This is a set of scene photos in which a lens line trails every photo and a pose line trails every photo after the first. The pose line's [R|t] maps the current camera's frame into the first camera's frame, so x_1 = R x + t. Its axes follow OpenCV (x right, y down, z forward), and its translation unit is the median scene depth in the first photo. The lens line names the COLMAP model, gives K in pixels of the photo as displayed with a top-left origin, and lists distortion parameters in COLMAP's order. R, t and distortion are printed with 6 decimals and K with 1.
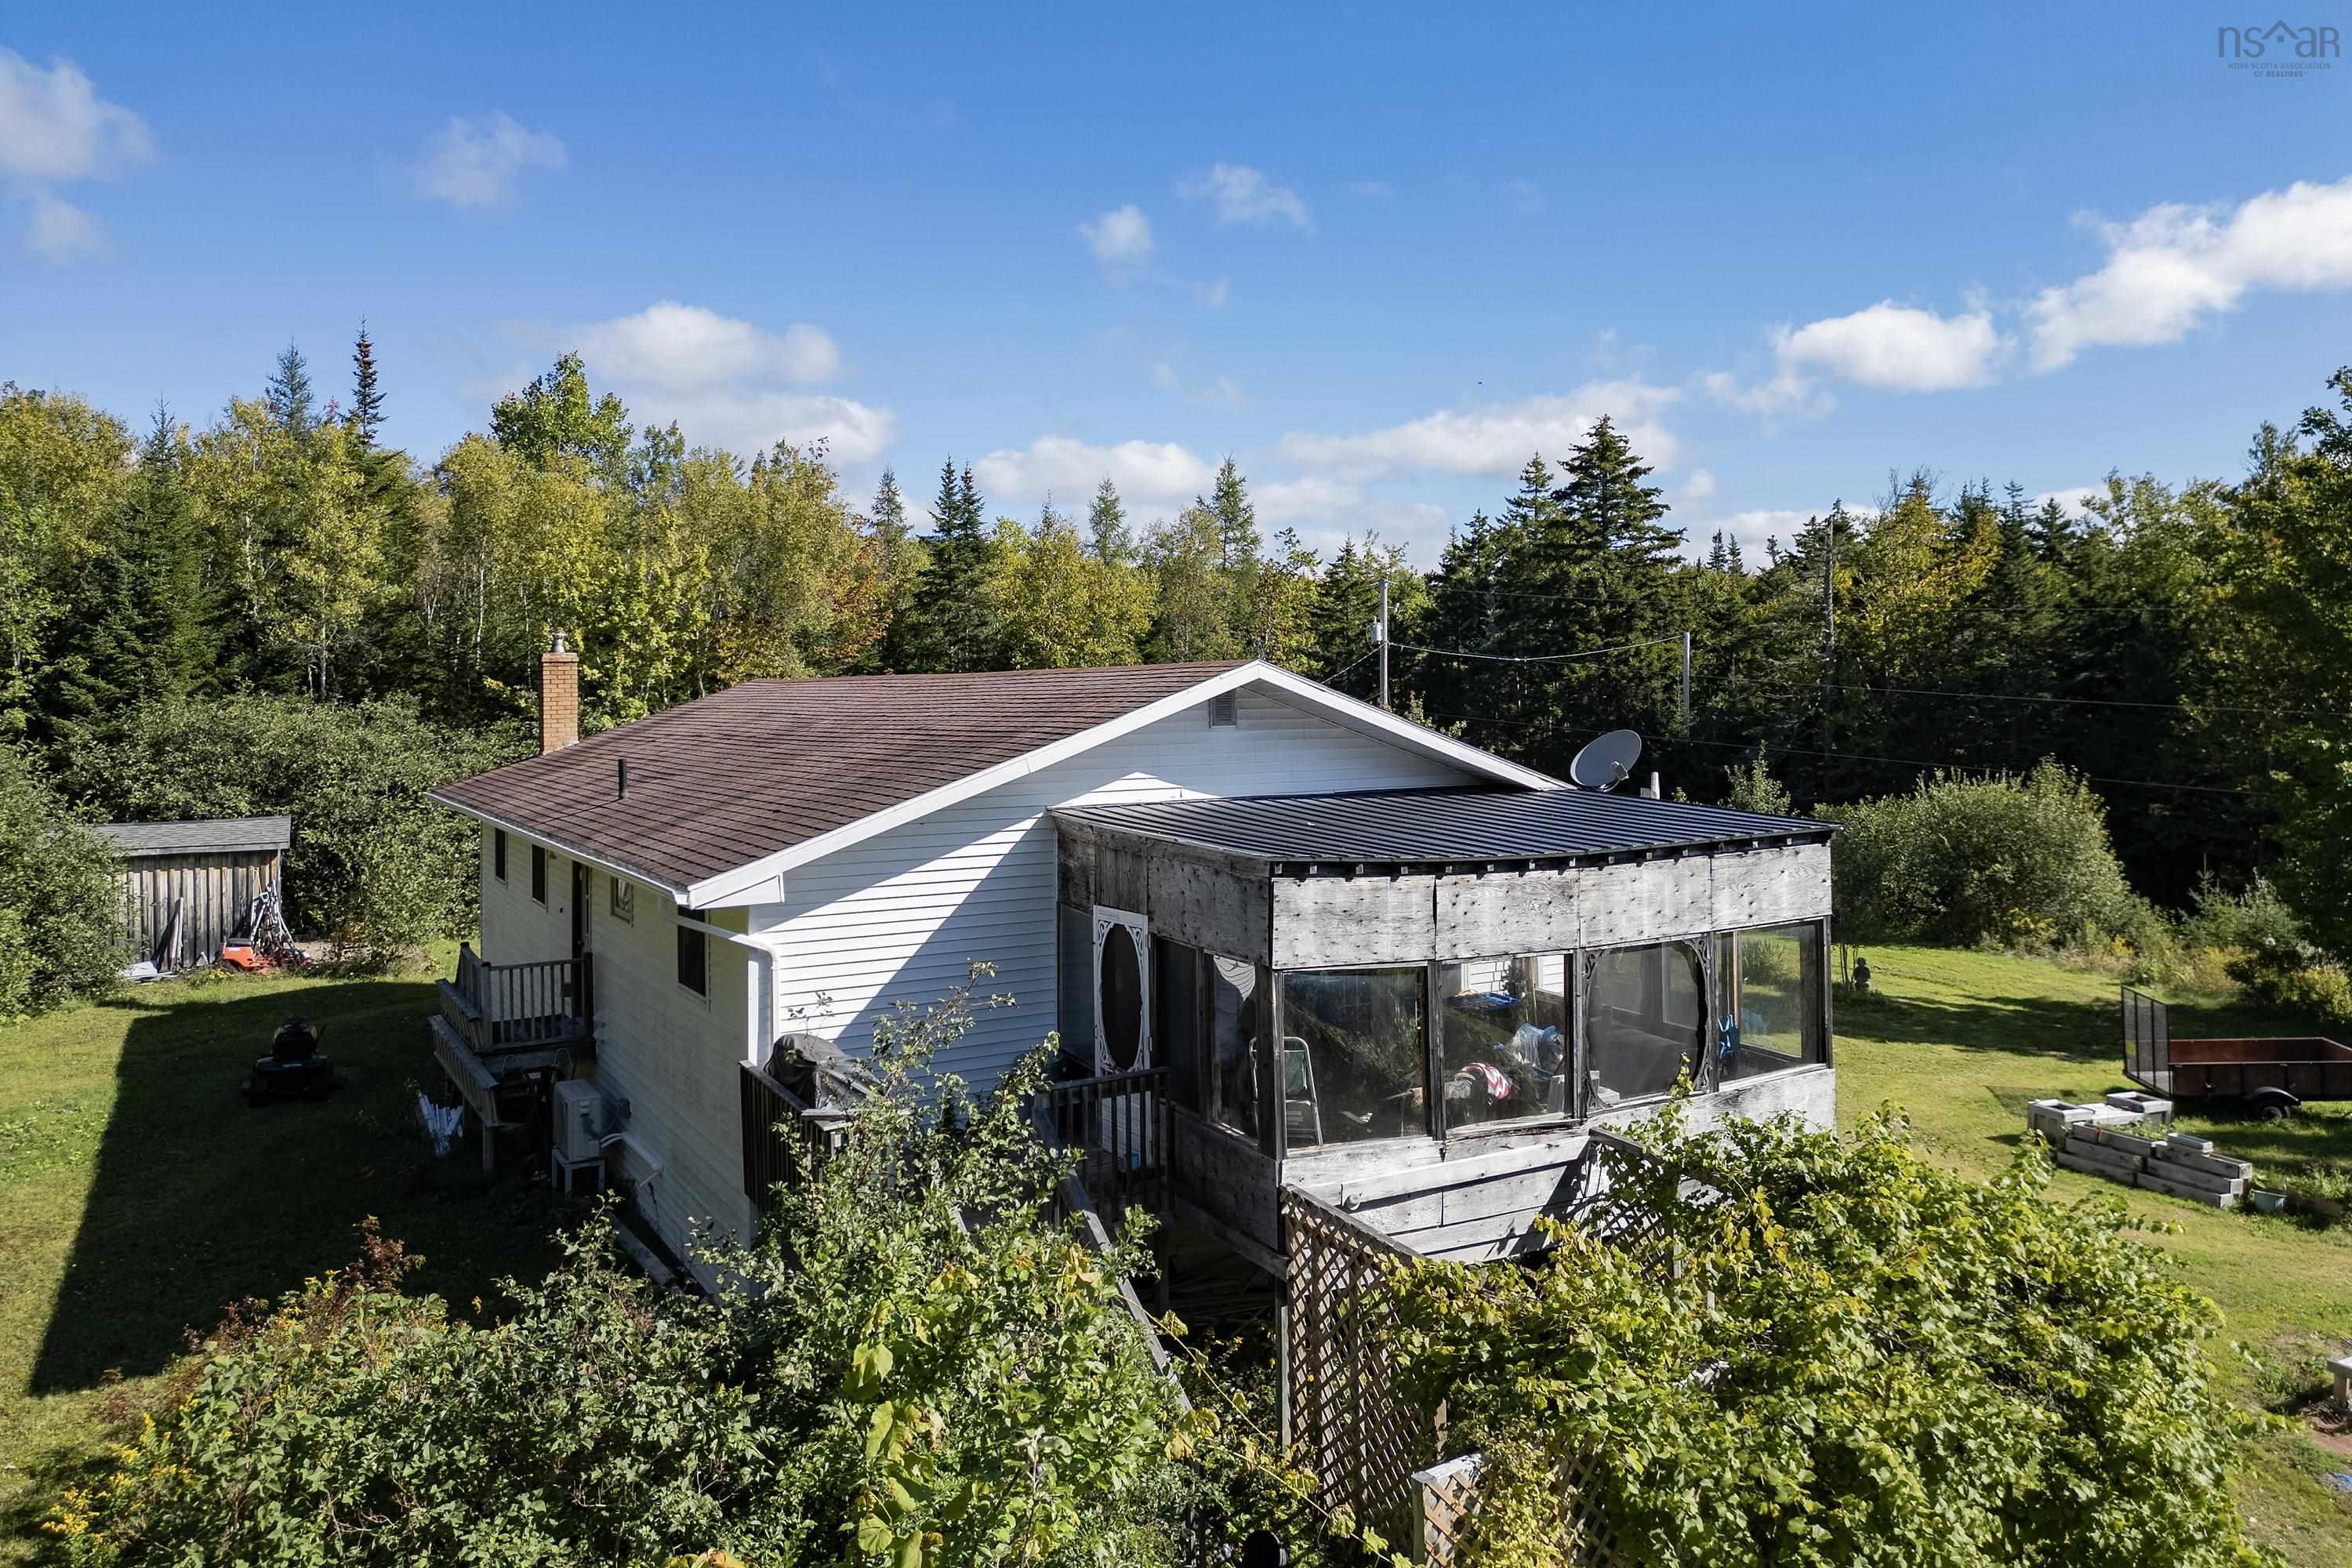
lens RADIAL K [[1676.9, 0, 1115.5], [0, 1676.9, 710.6], [0, 0, 1]] dist [0.094184, -0.096968]
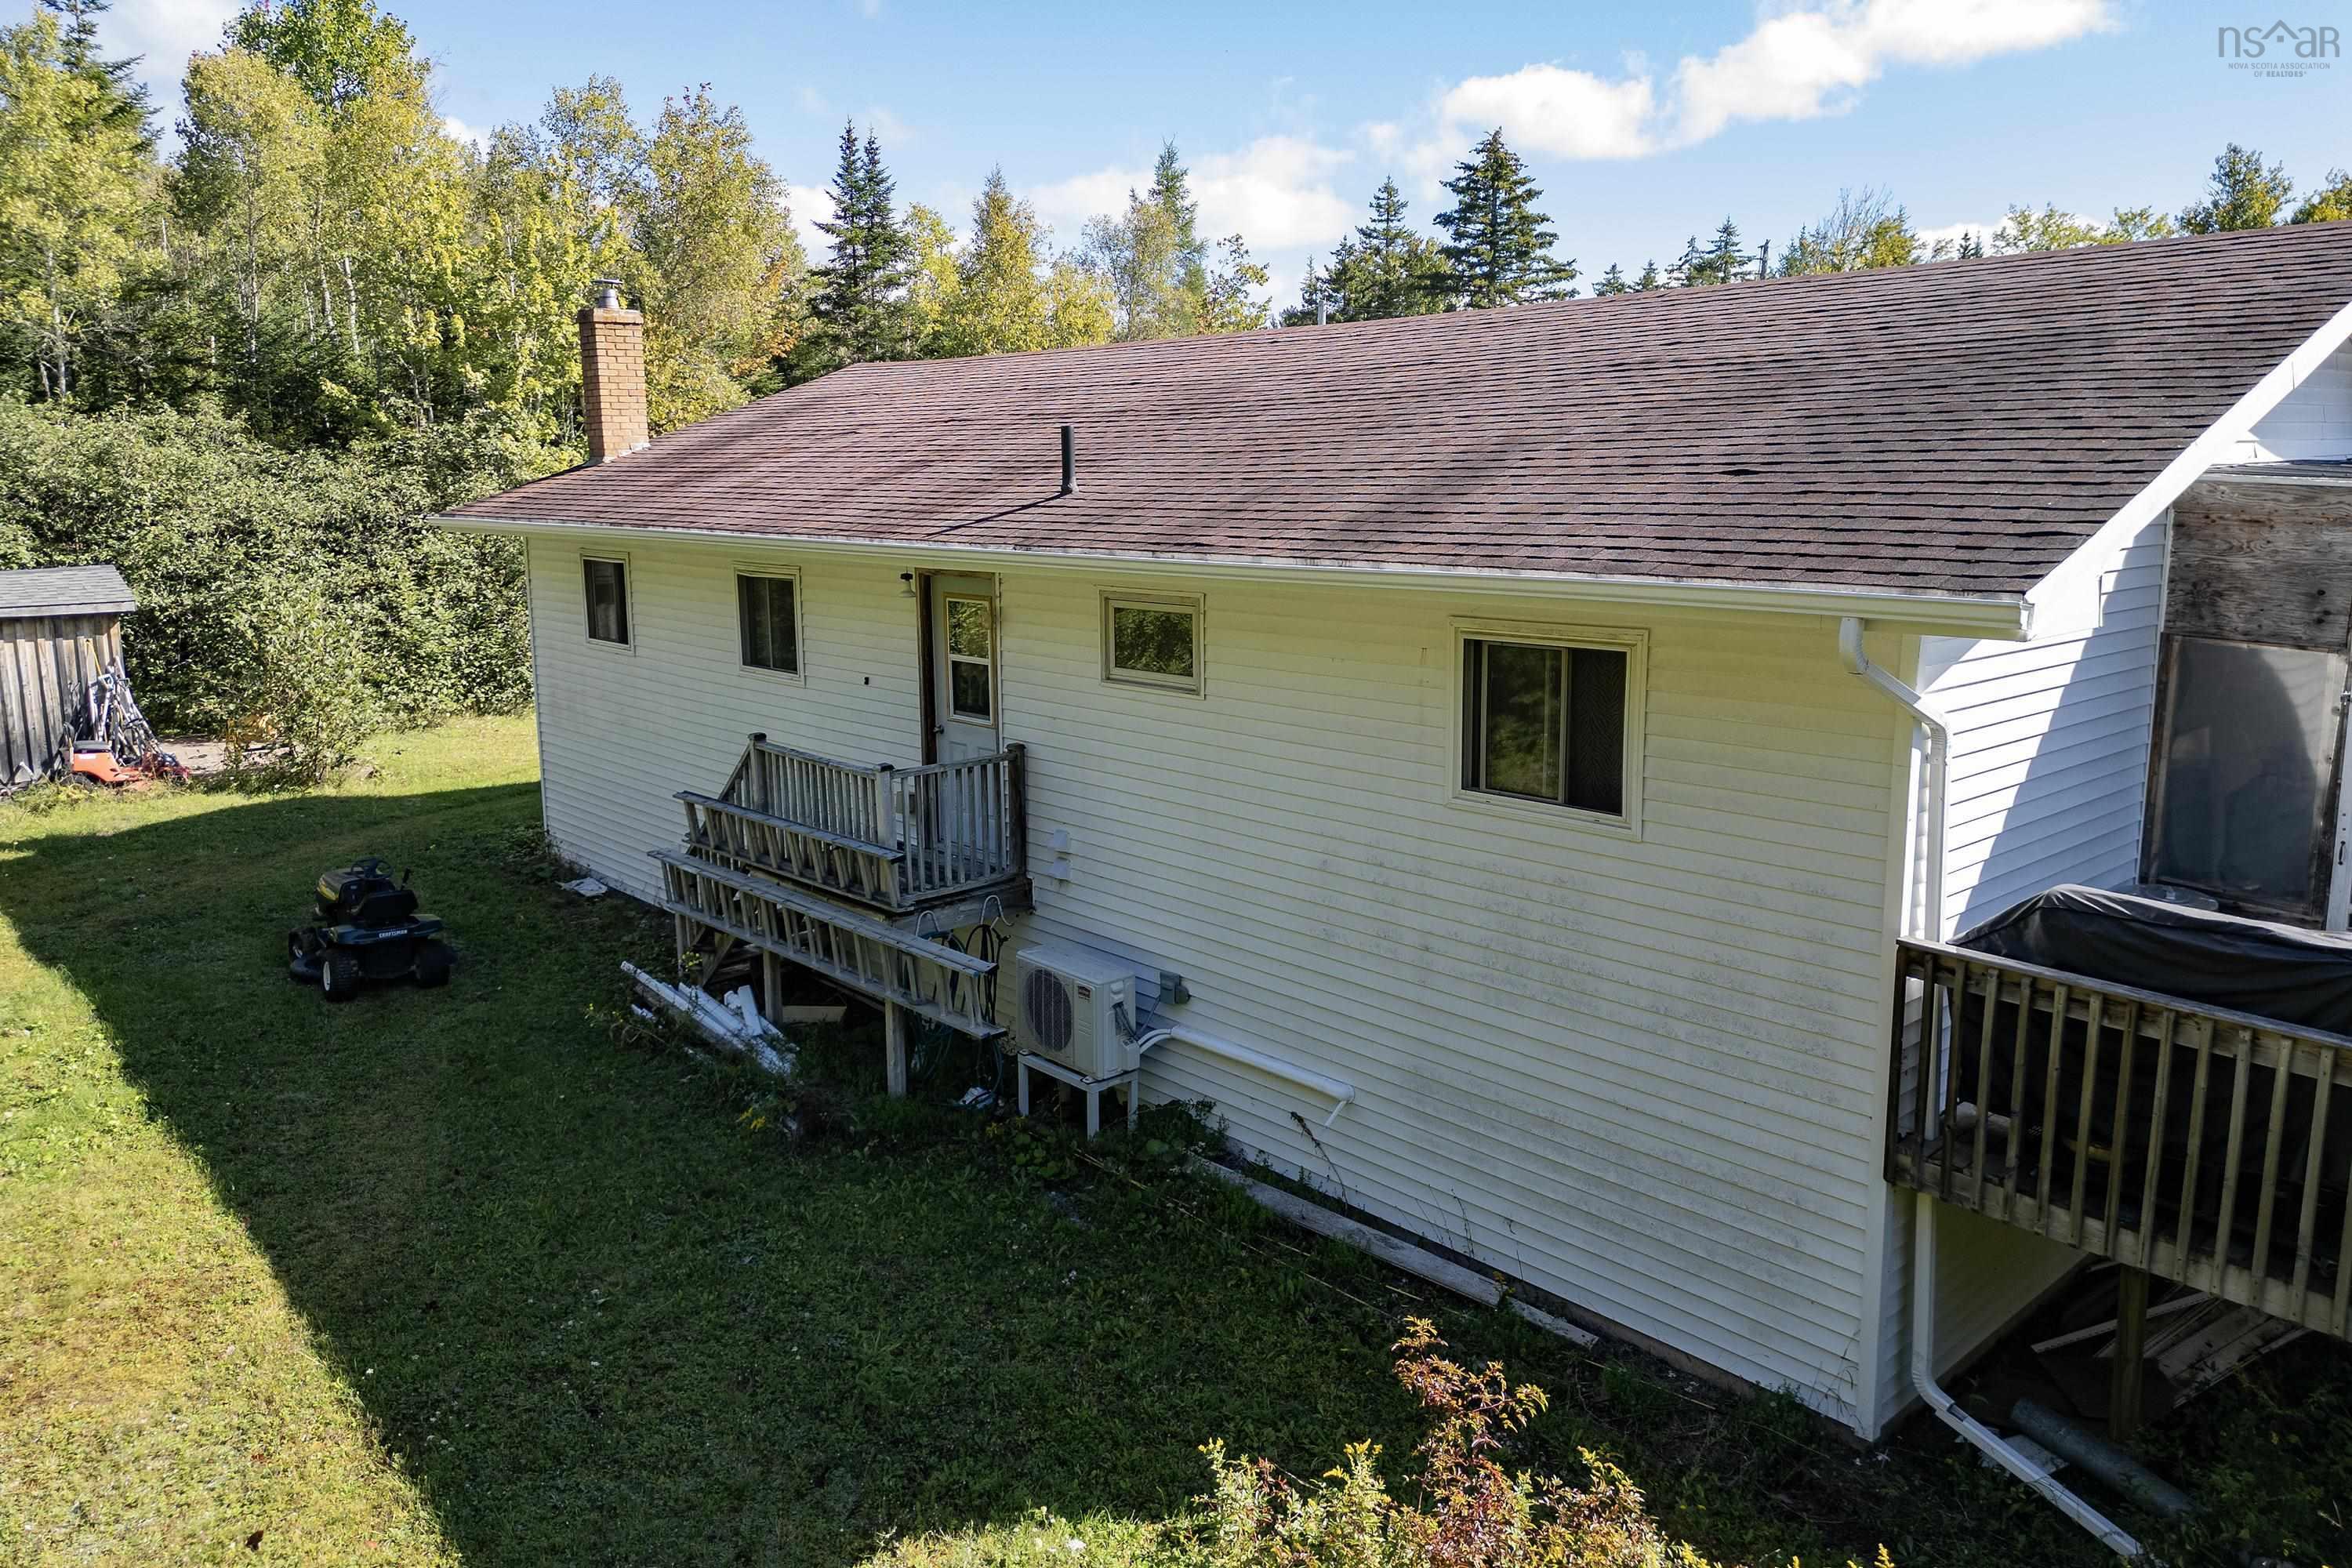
lens RADIAL K [[1686.2, 0, 1176.0], [0, 1686.2, 784.0], [0, 0, 1]] dist [0.065662, -0.054722]
pose [[0.975586, -0.040607, 0.215830, -0.174661], [0.002002, 0.984361, 0.176152, 0.021974], [-0.219608, -0.171419, 0.960410, 0.176477]]
